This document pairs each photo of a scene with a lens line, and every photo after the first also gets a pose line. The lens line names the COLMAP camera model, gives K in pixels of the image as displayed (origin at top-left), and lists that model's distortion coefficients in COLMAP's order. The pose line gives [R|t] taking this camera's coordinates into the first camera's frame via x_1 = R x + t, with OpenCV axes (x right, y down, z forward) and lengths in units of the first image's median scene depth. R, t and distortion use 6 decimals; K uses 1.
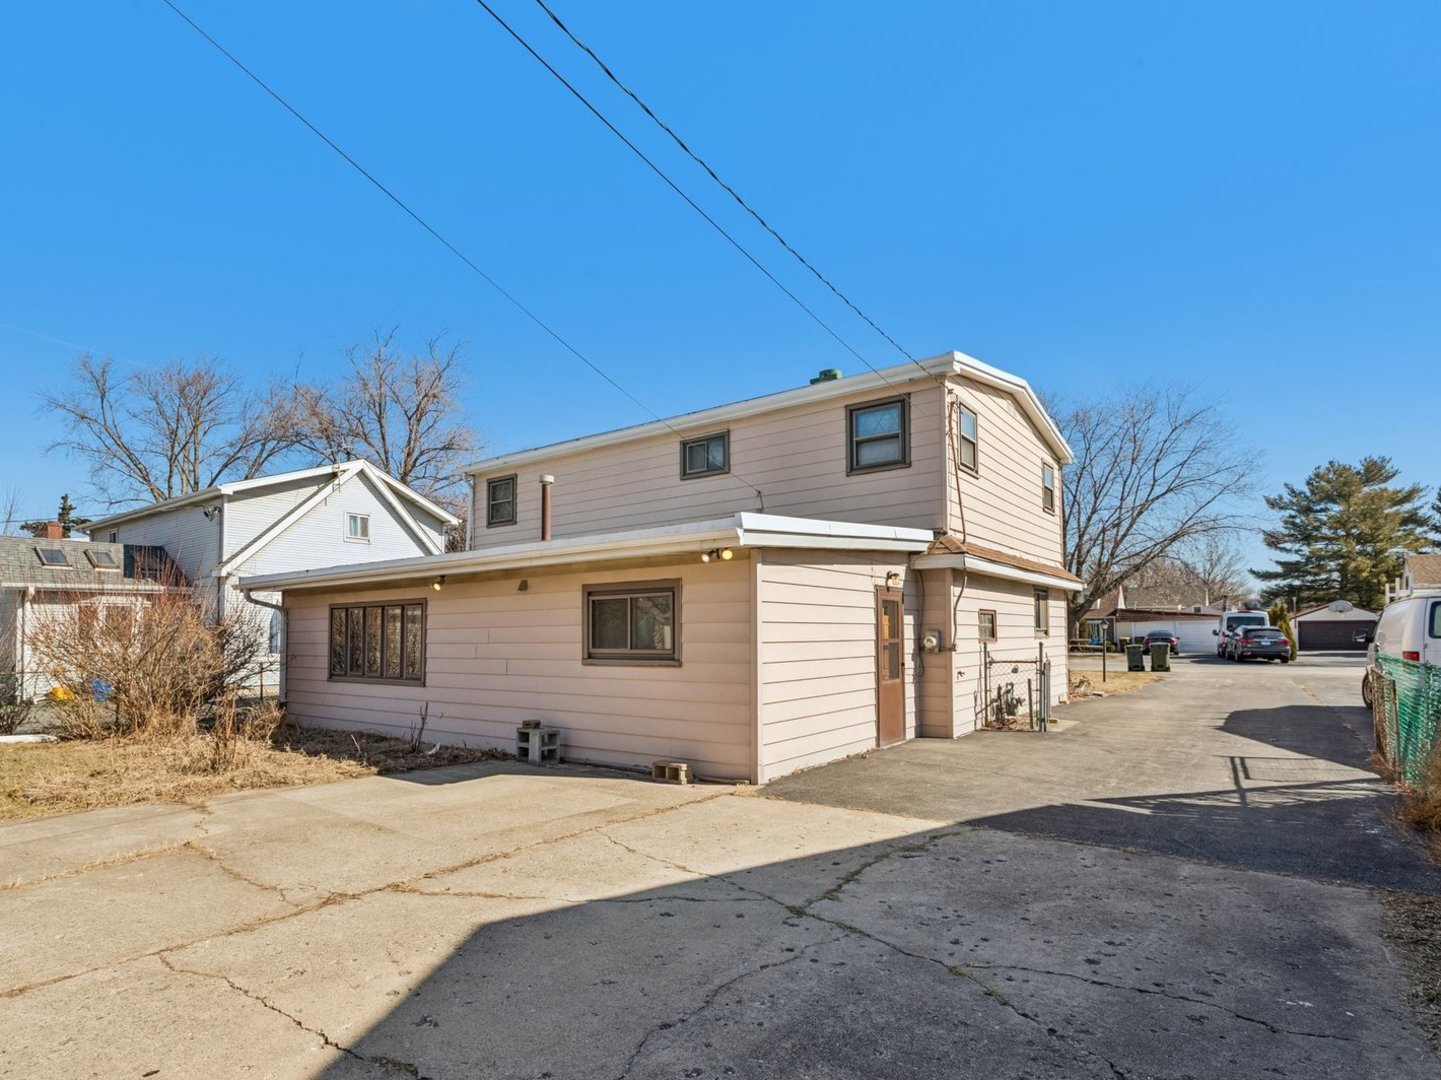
lens RADIAL K [[745.9, 0, 720.5], [0, 745.9, 540.0], [0, 0, 1]] dist [0.003436, 0.000421]
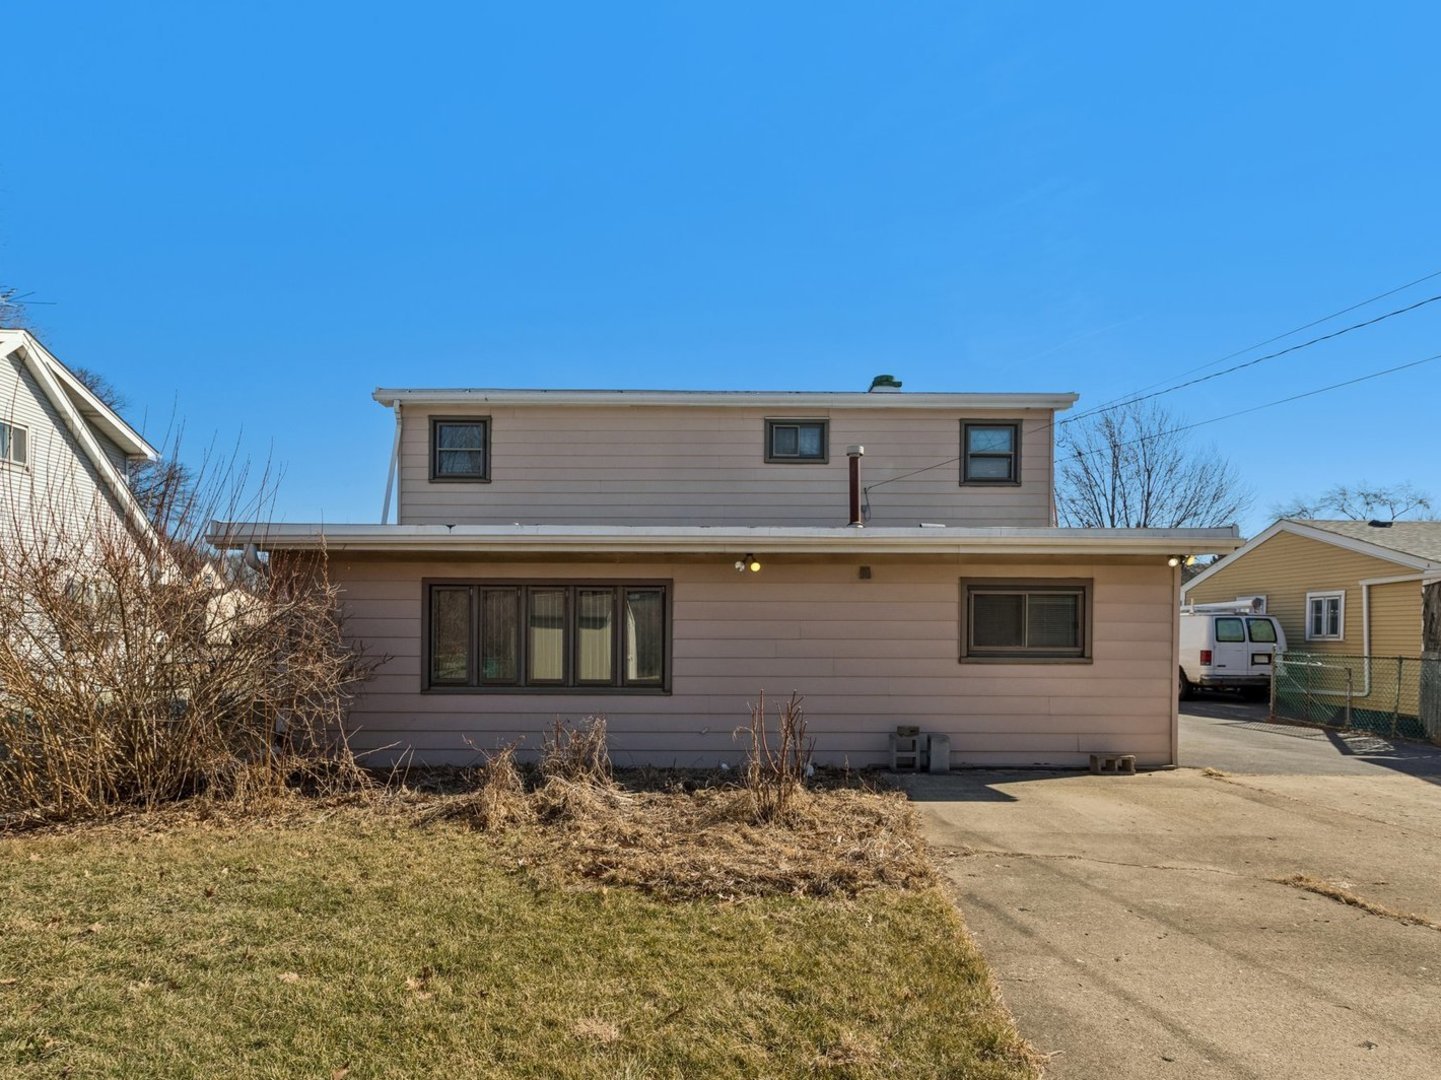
lens RADIAL K [[794.9, 0, 720.5], [0, 794.9, 540.0], [0, 0, 1]] dist [-0.006774, -0.000954]
pose [[0.804499, 0.084569, 0.587902, -0.800205], [-0.088188, 0.995848, -0.022572, 0.049340], [-0.587370, -0.033686, 0.808617, 0.298527]]
